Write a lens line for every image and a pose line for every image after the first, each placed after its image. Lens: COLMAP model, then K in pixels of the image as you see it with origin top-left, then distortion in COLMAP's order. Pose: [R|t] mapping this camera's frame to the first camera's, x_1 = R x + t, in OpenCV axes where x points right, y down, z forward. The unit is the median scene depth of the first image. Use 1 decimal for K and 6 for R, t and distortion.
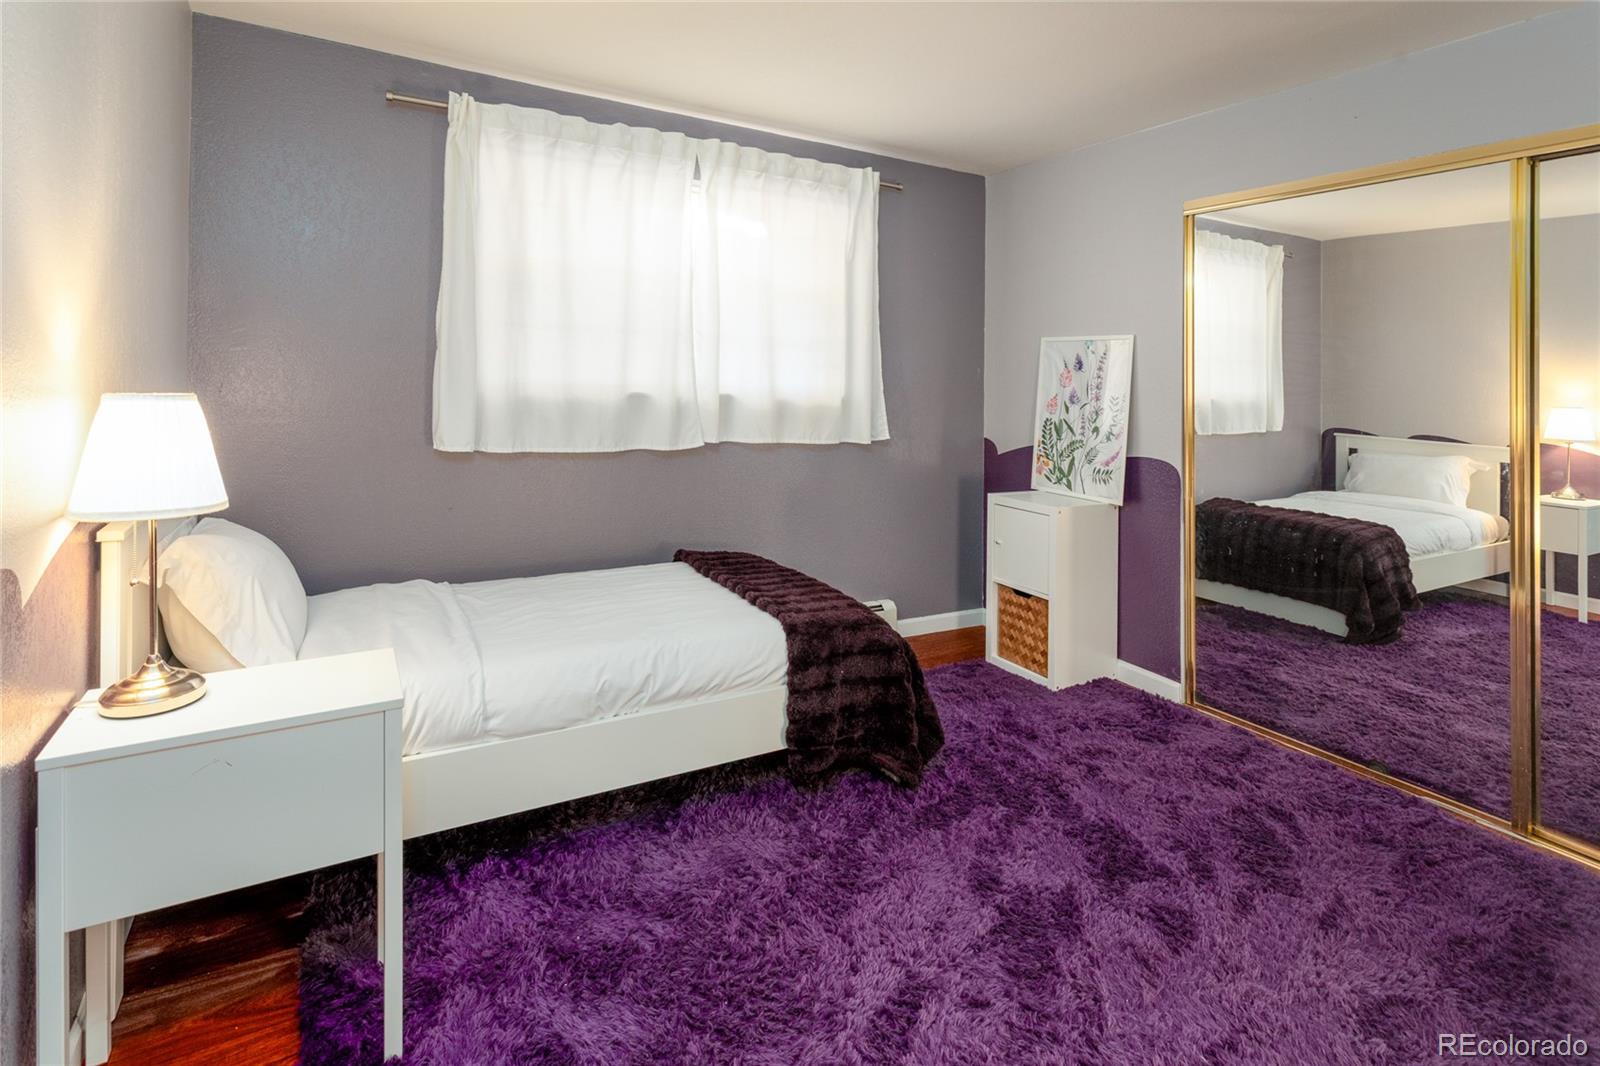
lens RADIAL K [[802.5, 0, 800.0], [0, 802.5, 533.0], [0, 0, 1]] dist [0.001080, 0.000701]
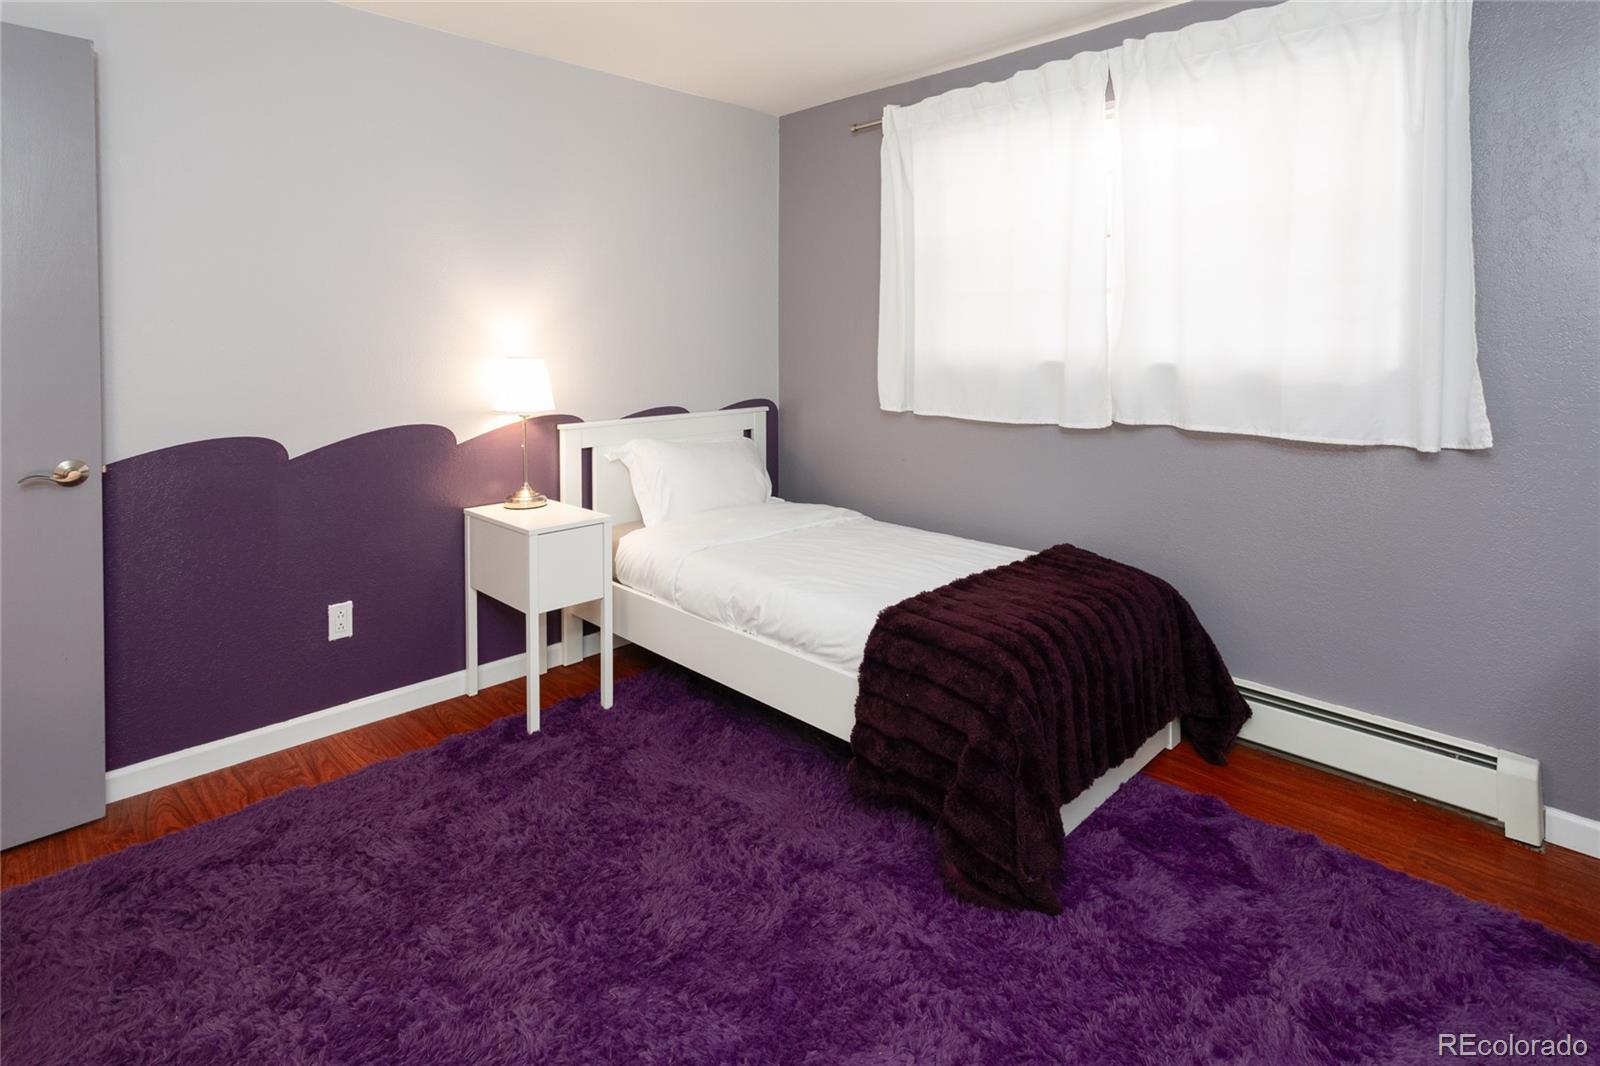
lens RADIAL K [[789.8, 0, 800.9], [0, 789.8, 512.3], [0, 0, 1]] dist [-0.000319, 0.000322]
pose [[0.248629, 0.177840, -0.952133, 0.672039], [-0.171258, 0.975584, 0.137500, -0.092003], [0.953338, 0.128874, 0.273015, 0.568083]]
